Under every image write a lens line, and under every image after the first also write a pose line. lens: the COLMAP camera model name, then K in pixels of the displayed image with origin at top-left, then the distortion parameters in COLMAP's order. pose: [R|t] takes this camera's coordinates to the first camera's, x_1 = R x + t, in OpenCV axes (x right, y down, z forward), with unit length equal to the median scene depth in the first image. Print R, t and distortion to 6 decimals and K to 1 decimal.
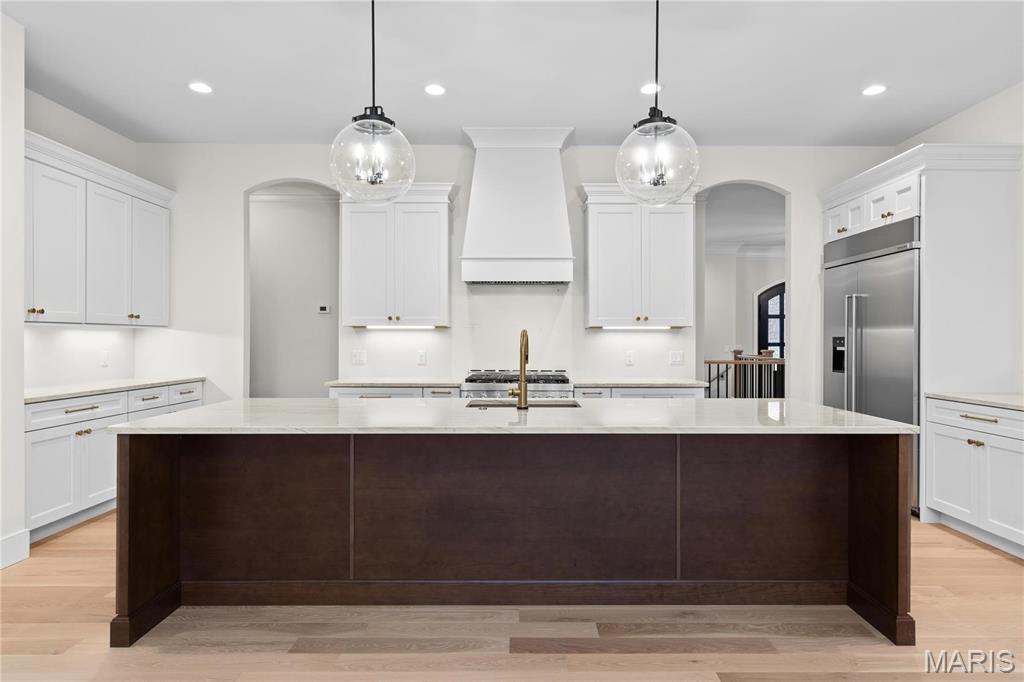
lens RADIAL K [[574.4, 0, 523.8], [0, 574.4, 338.8], [0, 0, 1]] dist [0.002034, 0.001616]
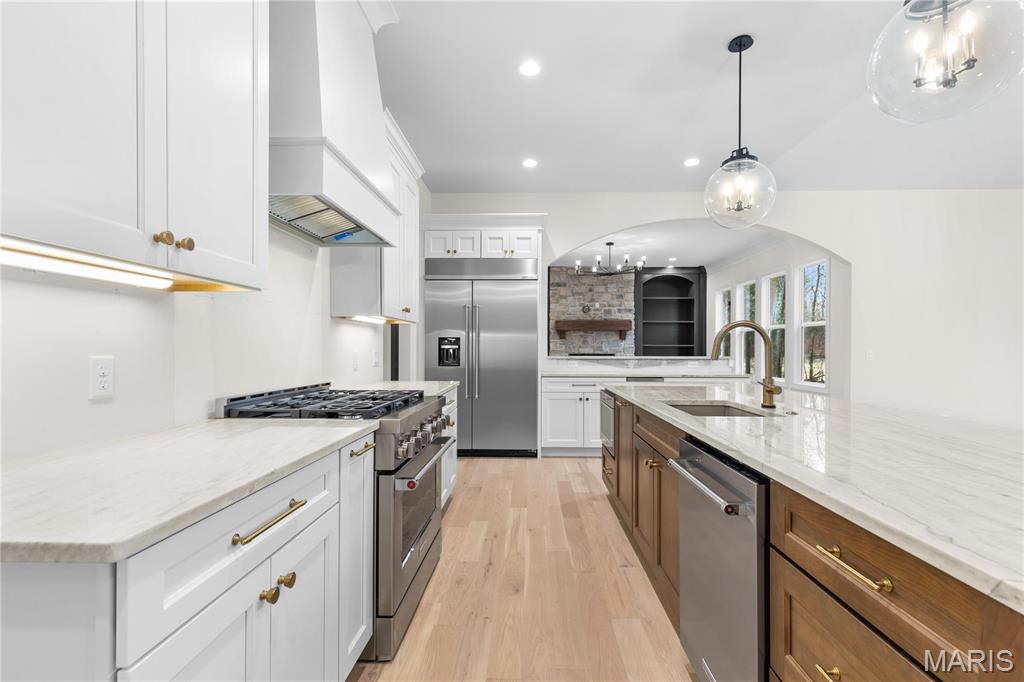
lens RADIAL K [[465.1, 0, 522.8], [0, 465.1, 348.6], [0, 0, 1]] dist [0.000067, -0.000037]
pose [[0.030190, -0.004157, 0.999536, -0.515721], [-0.002913, 0.999987, 0.004247, 0.018582], [-0.999540, -0.003040, 0.030177, 0.940618]]
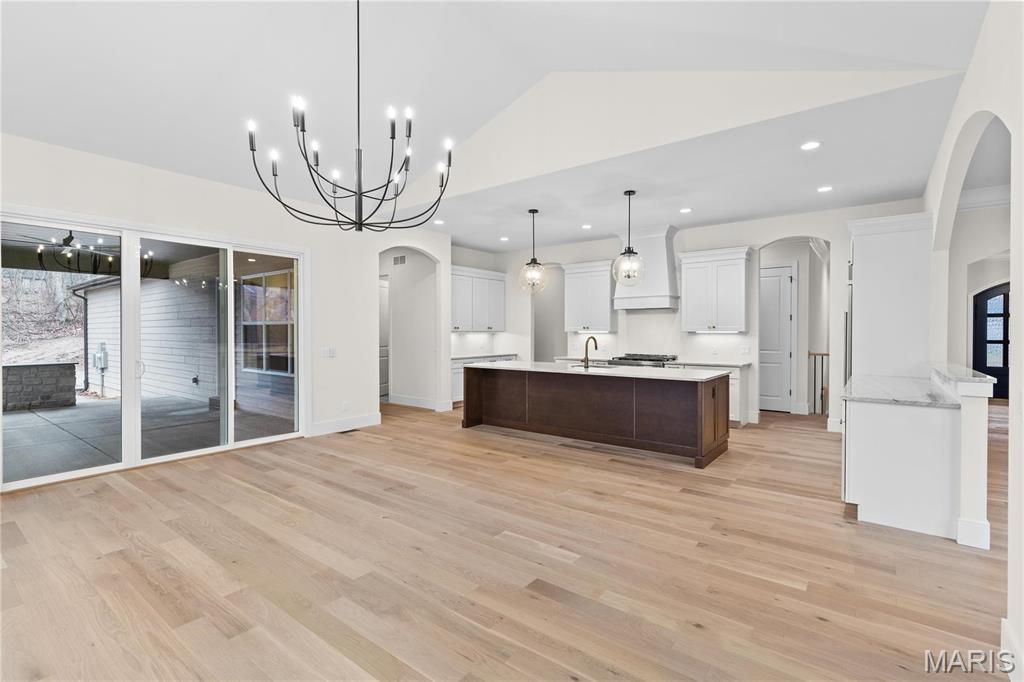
lens RADIAL K [[472.2, 0, 512.9], [0, 472.2, 336.3], [0, 0, 1]] dist [0.000336, -0.000027]
pose [[0.789420, 0.004875, -0.613834, 0.705824], [0.001490, 0.999950, 0.009857, -0.026359], [0.613851, -0.008696, 0.789374, -0.588360]]
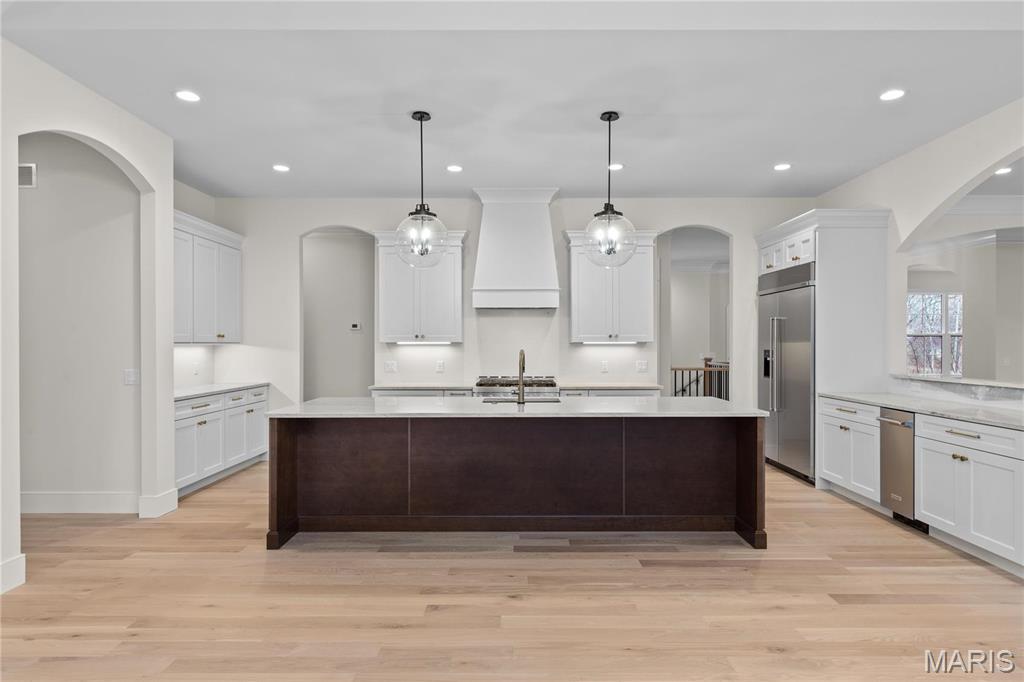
lens RADIAL K [[585.3, 0, 516.7], [0, 585.3, 343.7], [0, 0, 1]] dist [-0.001077, 0.001027]
pose [[0.999985, -0.002922, -0.004605, -0.003776], [0.002925, 0.999995, 0.000806, -0.022869], [0.004602, -0.000820, 0.999989, -0.350994]]
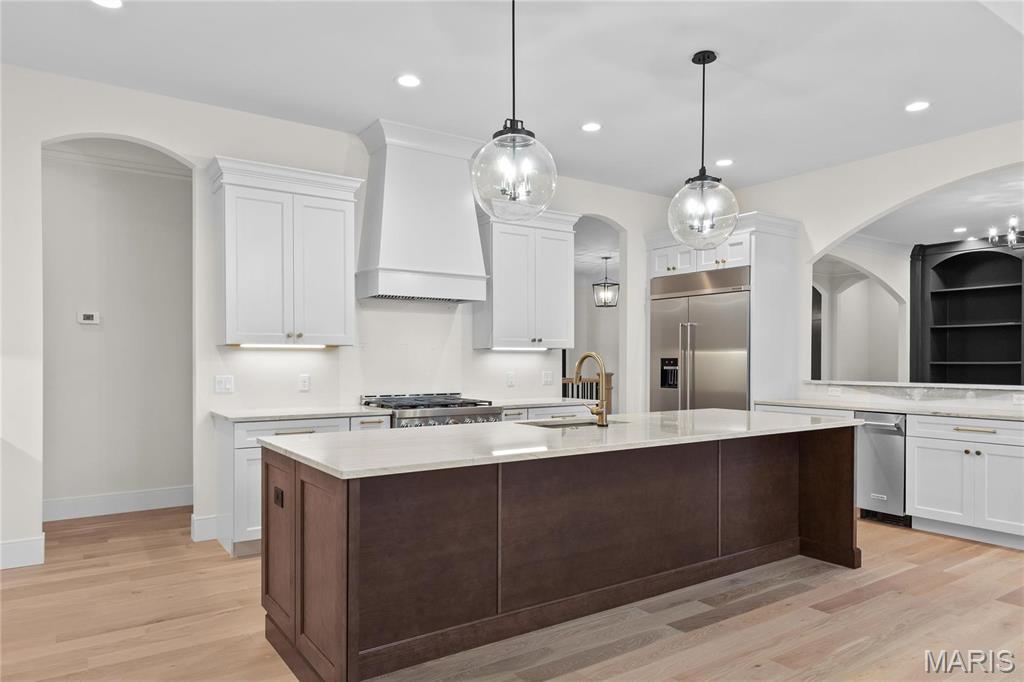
lens RADIAL K [[665.5, 0, 511.2], [0, 665.5, 363.6], [0, 0, 1]] dist [-0.000814, 0.000061]
pose [[0.827478, -0.004359, 0.561481, -0.573737], [0.000180, 0.999972, 0.007498, -0.002639], [-0.561498, -0.006103, 0.827456, 0.050182]]
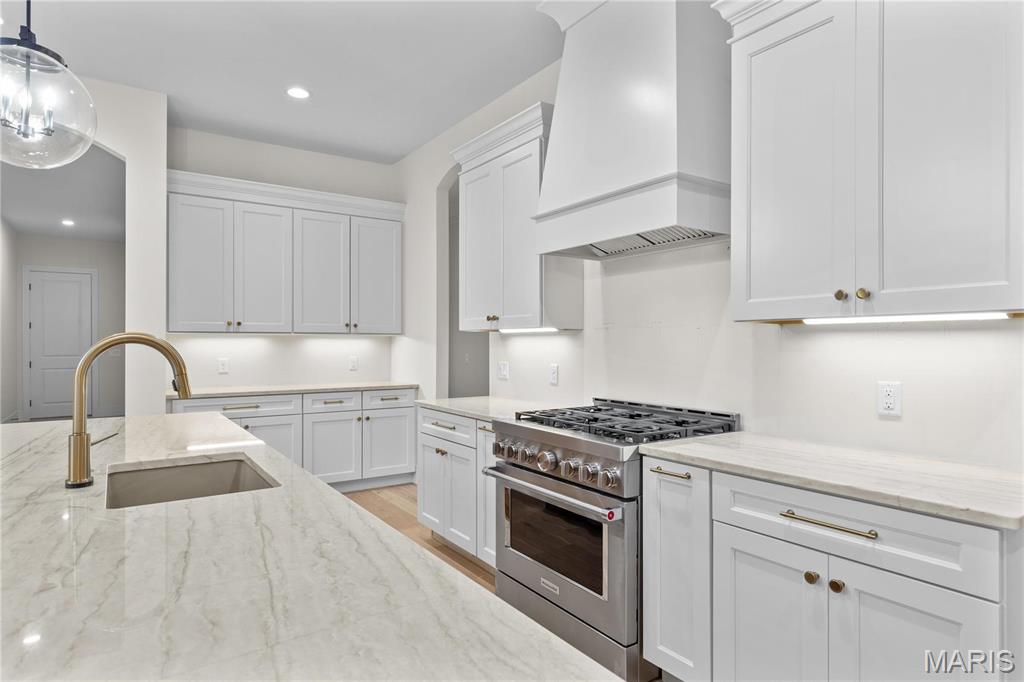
lens RADIAL K [[585.3, 0, 516.7], [0, 585.3, 343.7], [0, 0, 1]] dist [-0.001077, 0.001027]
pose [[0.560279, -0.000319, -0.828304, 0.453467], [-0.001551, 0.999998, -0.001434, -0.003301], [0.828302, 0.002088, 0.560277, 0.707538]]
